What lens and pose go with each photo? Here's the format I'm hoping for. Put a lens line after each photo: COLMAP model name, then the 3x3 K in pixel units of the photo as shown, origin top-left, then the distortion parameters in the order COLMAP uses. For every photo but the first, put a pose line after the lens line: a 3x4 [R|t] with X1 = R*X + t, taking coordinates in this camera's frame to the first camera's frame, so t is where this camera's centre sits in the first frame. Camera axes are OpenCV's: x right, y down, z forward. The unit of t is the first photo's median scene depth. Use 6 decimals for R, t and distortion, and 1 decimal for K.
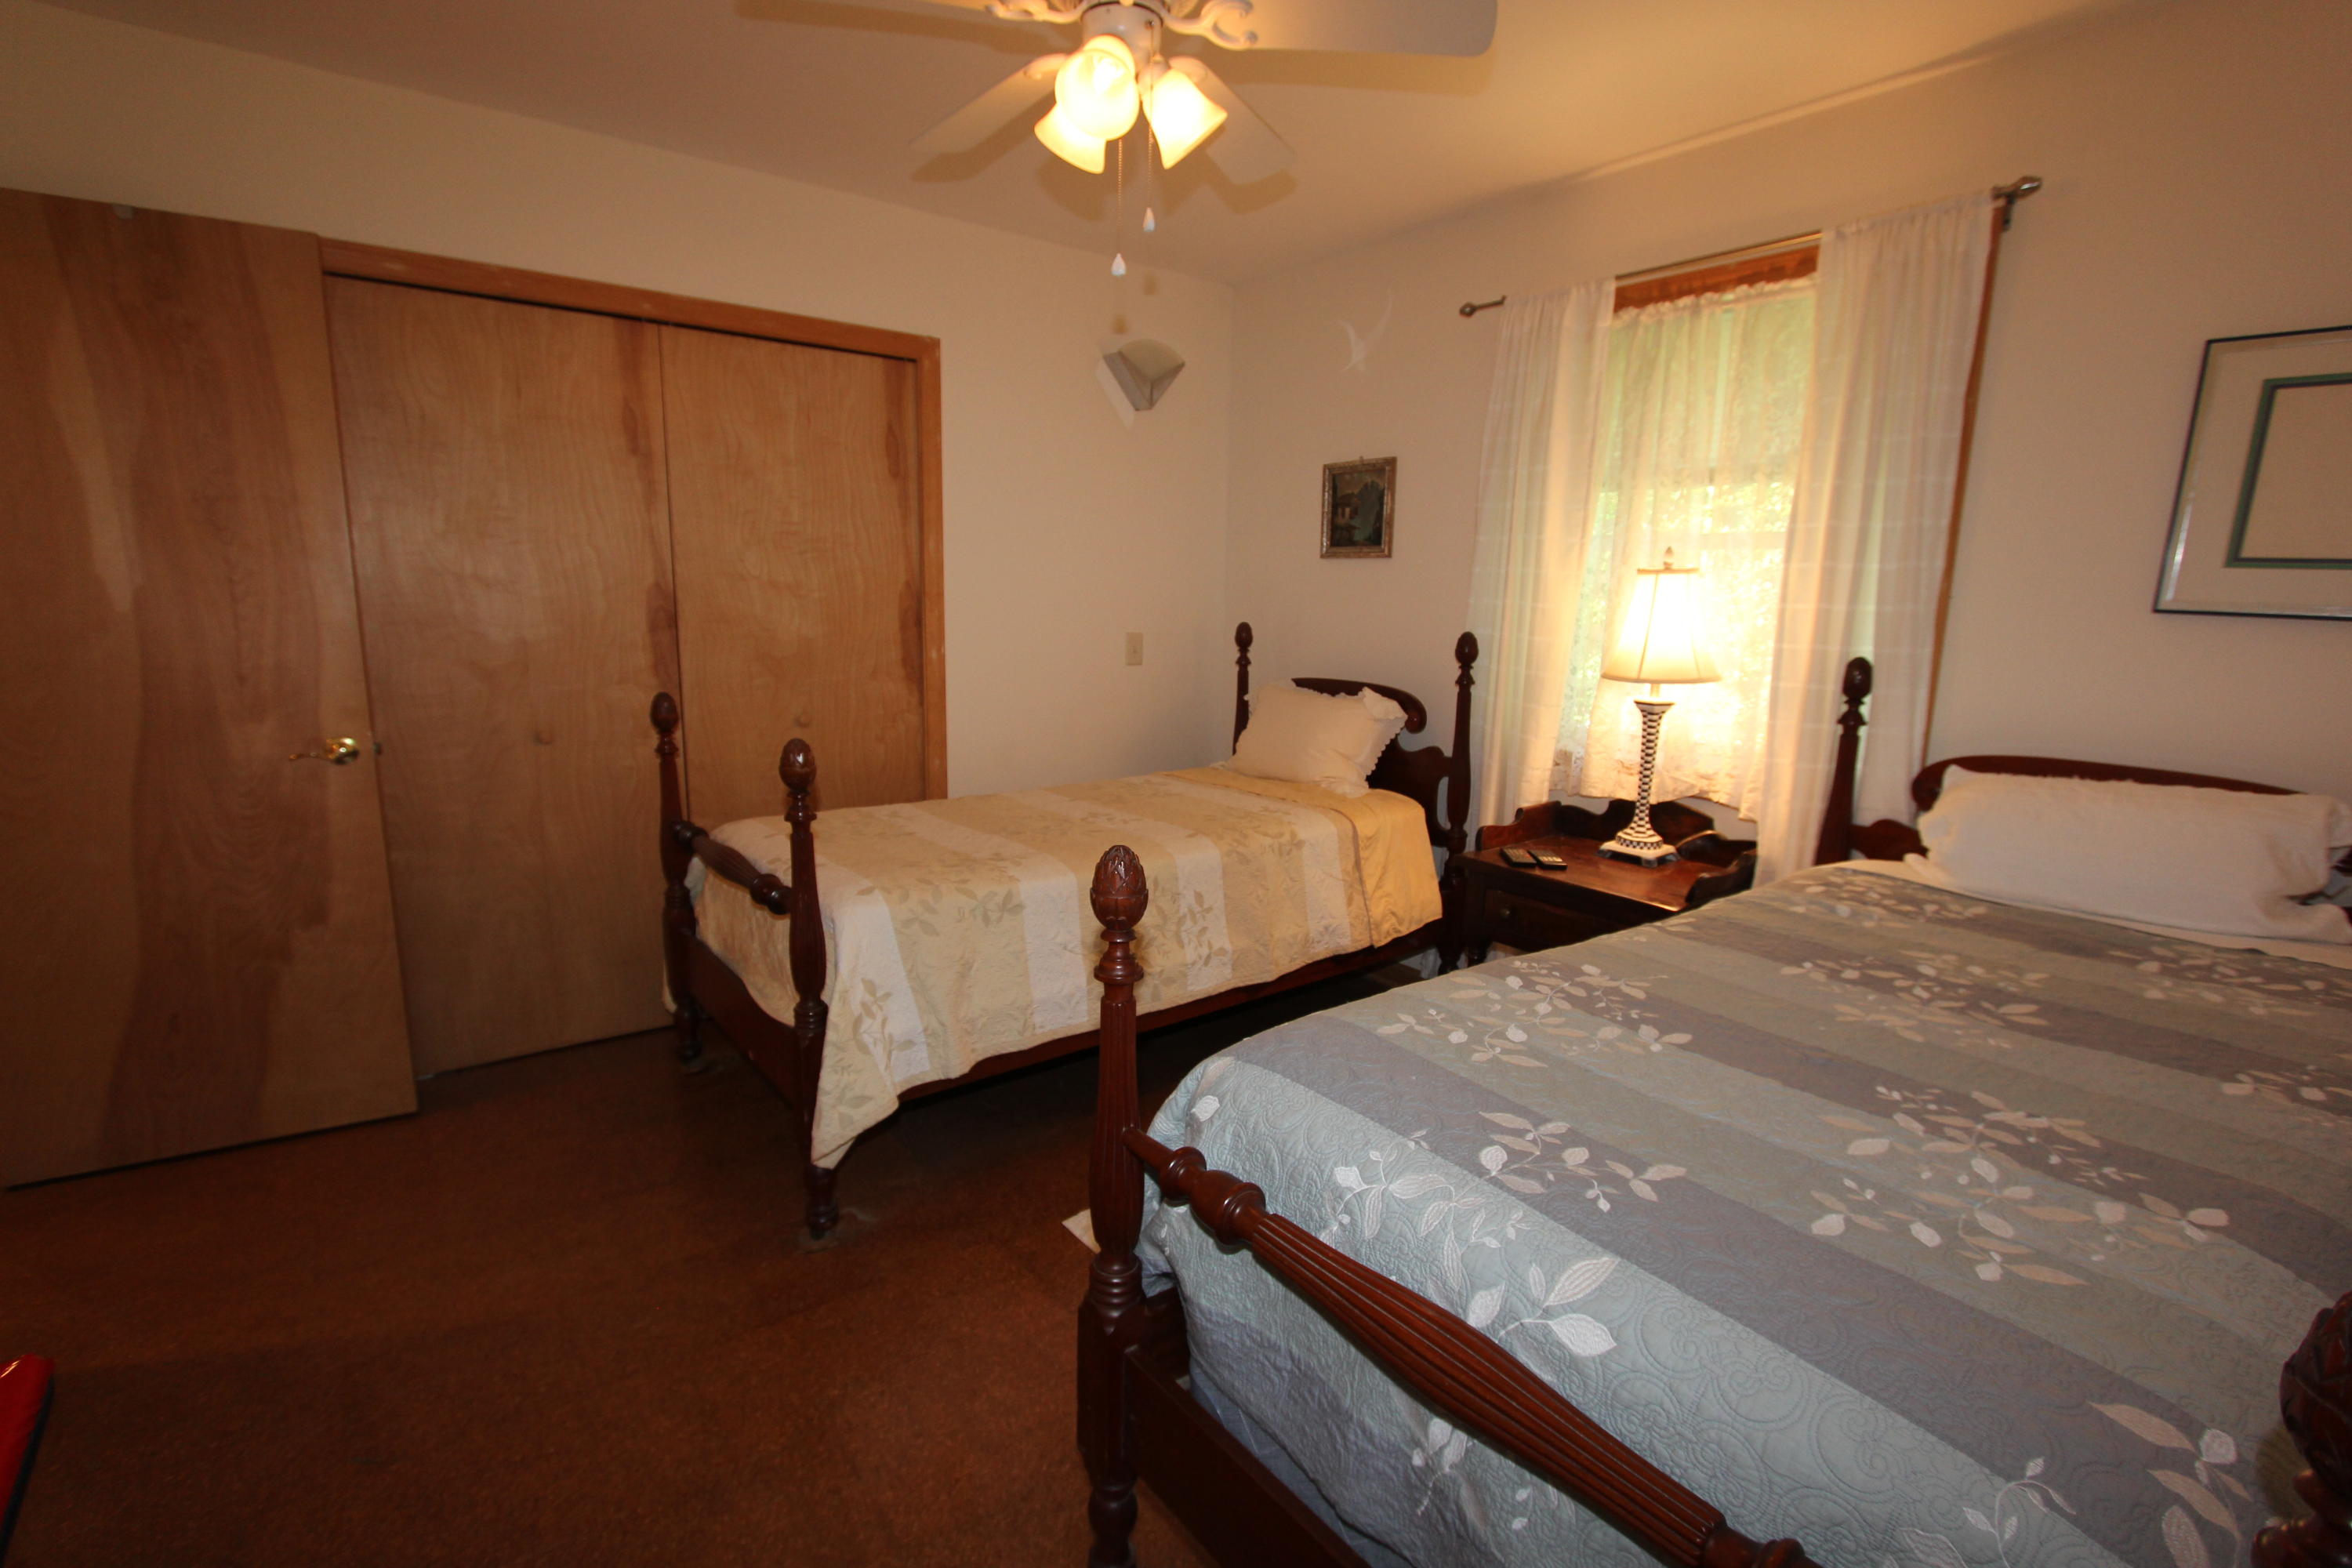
lens RADIAL K [[1083.0, 0, 1185.1], [0, 1083.0, 789.5], [0, 0, 1]] dist [-0.024842, 0.006925]
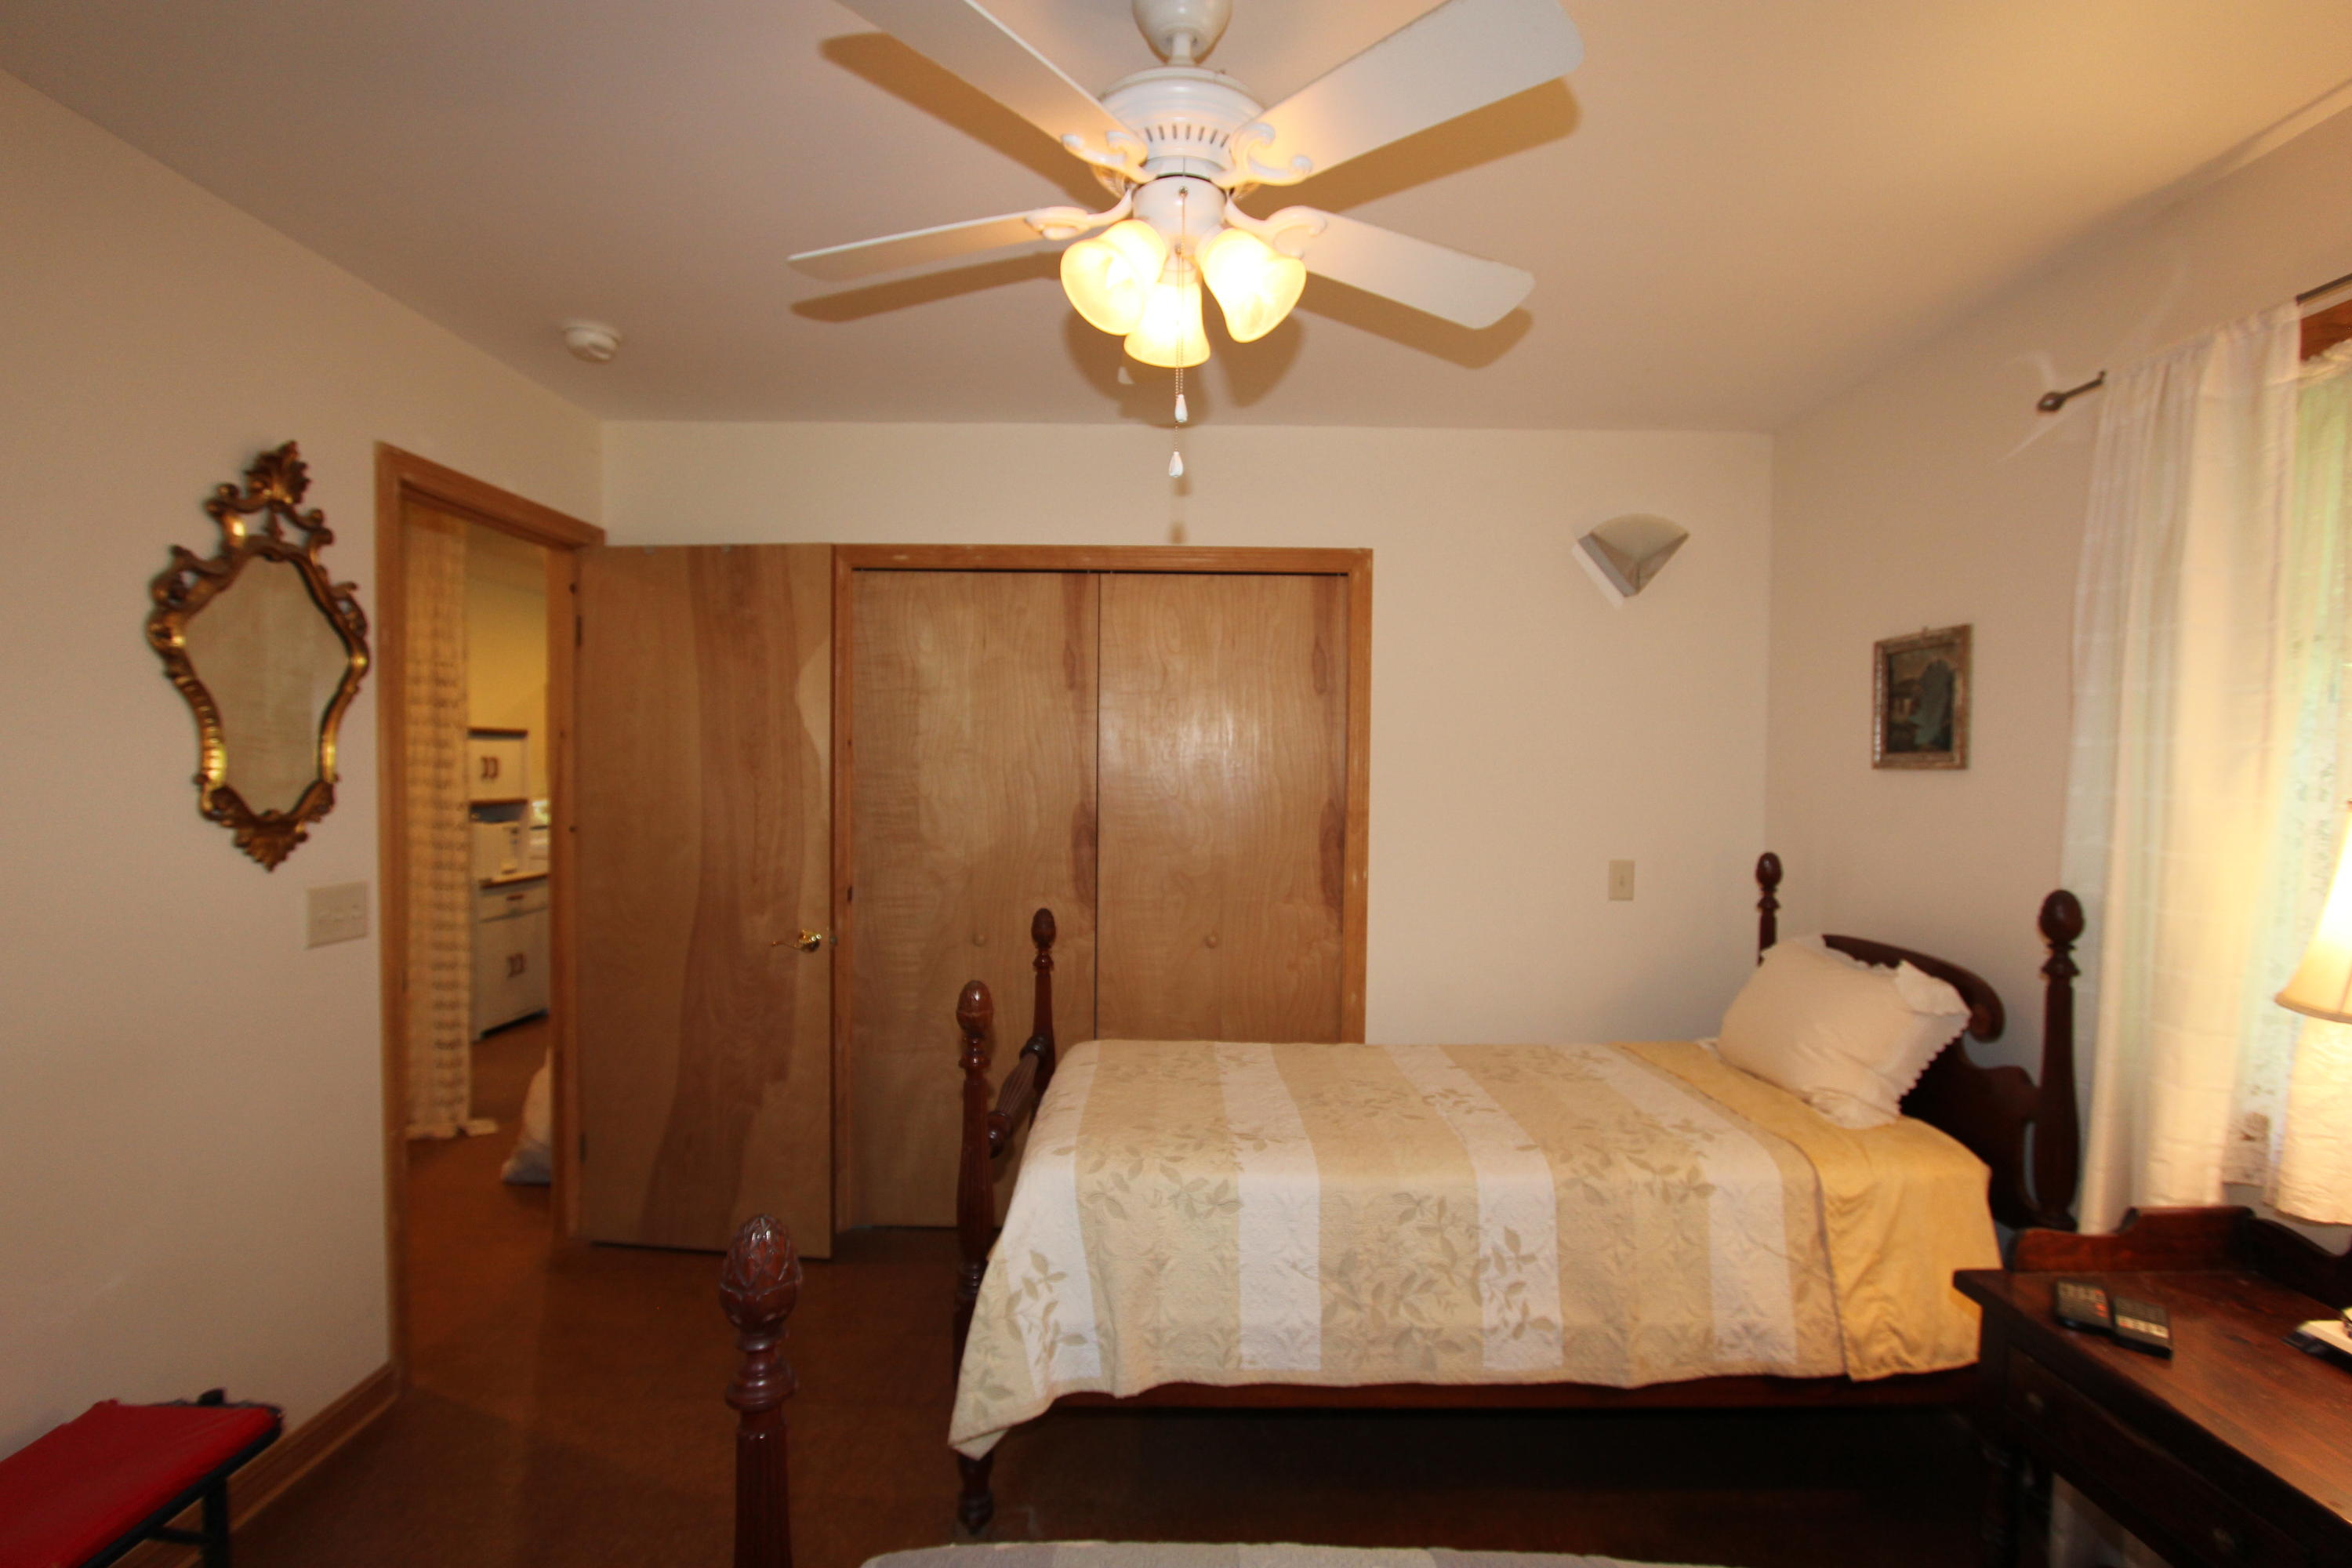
lens RADIAL K [[1083.0, 0, 1185.1], [0, 1083.0, 789.5], [0, 0, 1]] dist [-0.024842, 0.006925]
pose [[0.787118, -0.000068, -0.616802, 0.258102], [-0.106688, 0.984912, -0.136256, -0.068939], [0.607505, 0.173055, 0.775235, 0.220157]]
